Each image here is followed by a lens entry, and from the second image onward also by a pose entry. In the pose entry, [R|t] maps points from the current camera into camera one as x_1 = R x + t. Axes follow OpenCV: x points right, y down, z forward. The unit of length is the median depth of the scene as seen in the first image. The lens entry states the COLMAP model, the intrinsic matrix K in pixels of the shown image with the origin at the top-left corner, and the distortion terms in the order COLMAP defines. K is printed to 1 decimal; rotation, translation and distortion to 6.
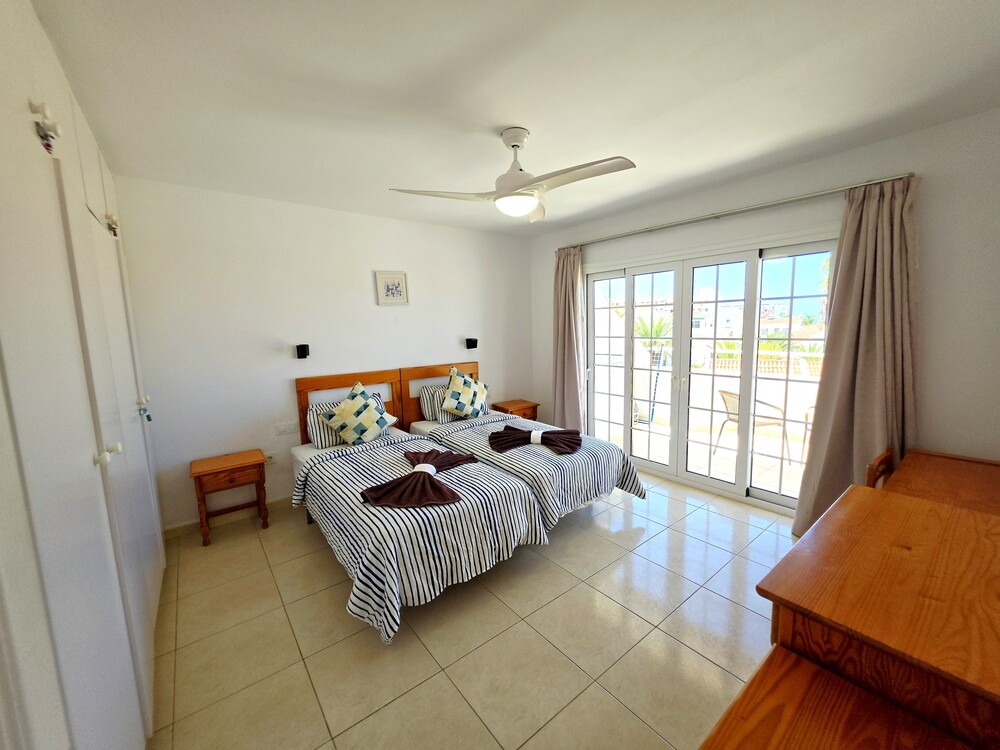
lens RADIAL K [[404.0, 0, 503.9], [0, 404.0, 375.3], [0, 0, 1]] dist [-0.003103, 0.001191]
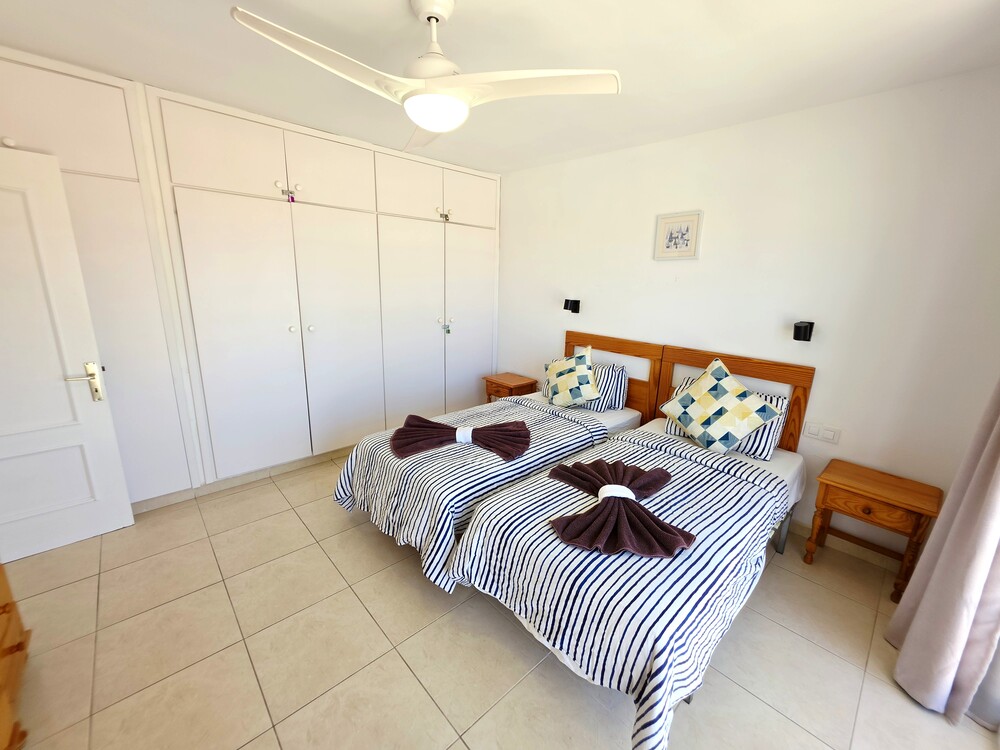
lens RADIAL K [[404.0, 0, 504.3], [0, 404.0, 371.6], [0, 0, 1]] dist [-0.003103, 0.001191]
pose [[0.076411, 0.260637, -0.962408, 0.479452], [-0.156995, 0.956335, 0.246528, -0.111201], [0.984639, 0.132256, 0.113993, 0.637504]]
